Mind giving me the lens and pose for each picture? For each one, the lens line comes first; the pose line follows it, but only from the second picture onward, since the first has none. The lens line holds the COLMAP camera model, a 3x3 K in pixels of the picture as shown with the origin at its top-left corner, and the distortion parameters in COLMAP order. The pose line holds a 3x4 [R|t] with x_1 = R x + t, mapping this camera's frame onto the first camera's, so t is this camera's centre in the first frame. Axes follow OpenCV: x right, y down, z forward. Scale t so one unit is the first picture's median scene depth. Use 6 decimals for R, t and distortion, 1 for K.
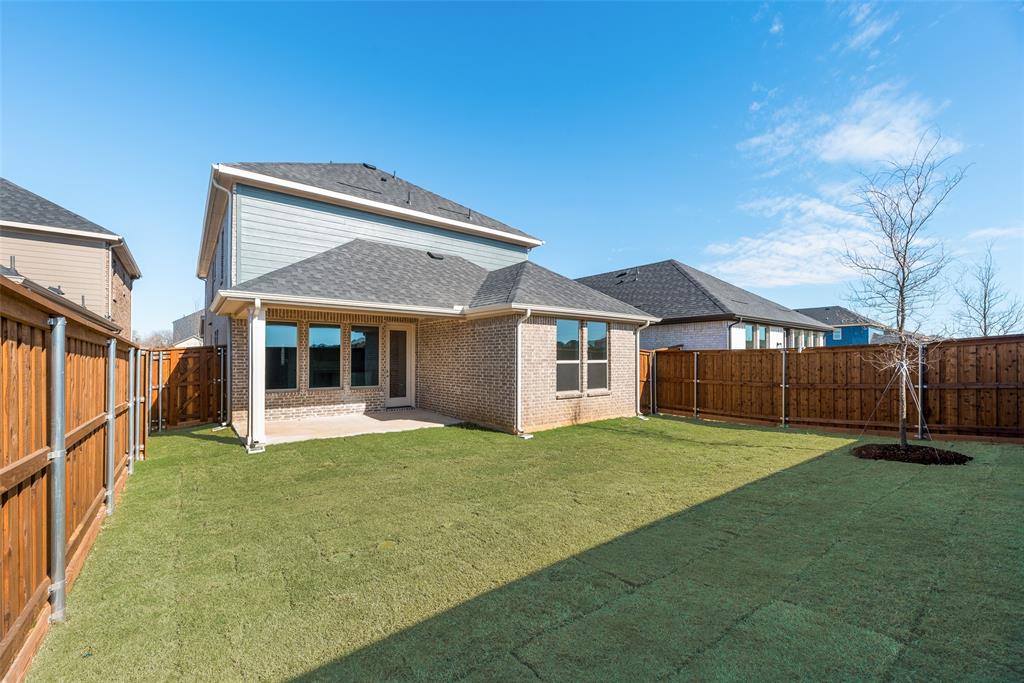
lens RADIAL K [[421.9, 0, 513.6], [0, 421.9, 353.0], [0, 0, 1]] dist [0.000341, 0.000054]
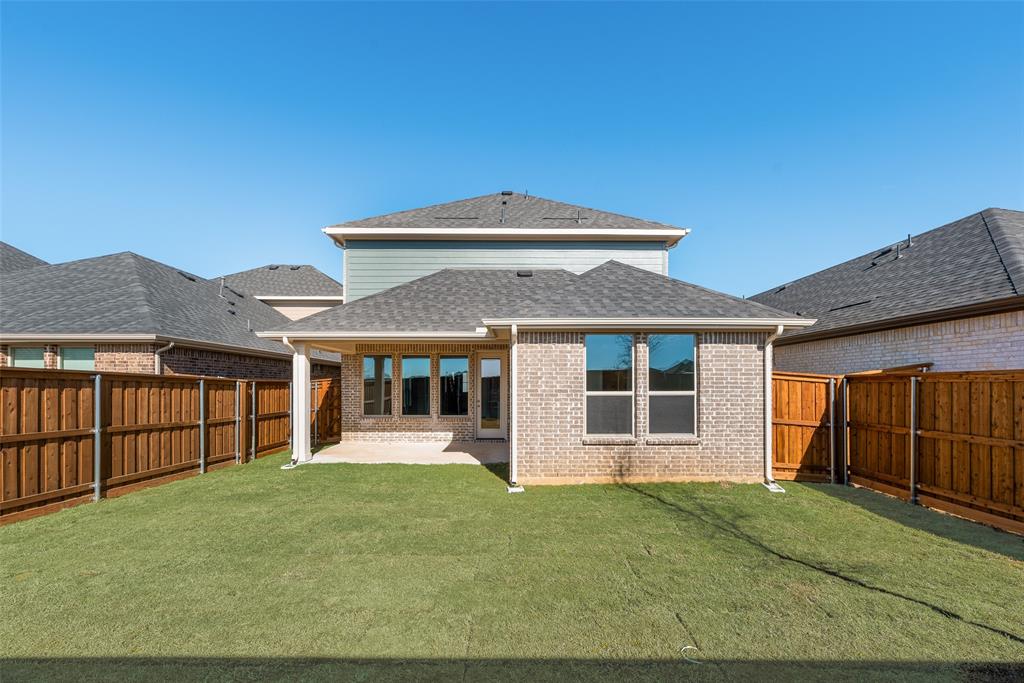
lens RADIAL K [[430.5, 0, 512.9], [0, 430.5, 382.9], [0, 0, 1]] dist [0.001393, 0.000333]
pose [[0.786229, -0.004864, -0.617916, 0.411907], [0.007767, 0.999968, 0.002011, 0.000566], [0.617887, -0.006381, 0.786241, 0.300449]]
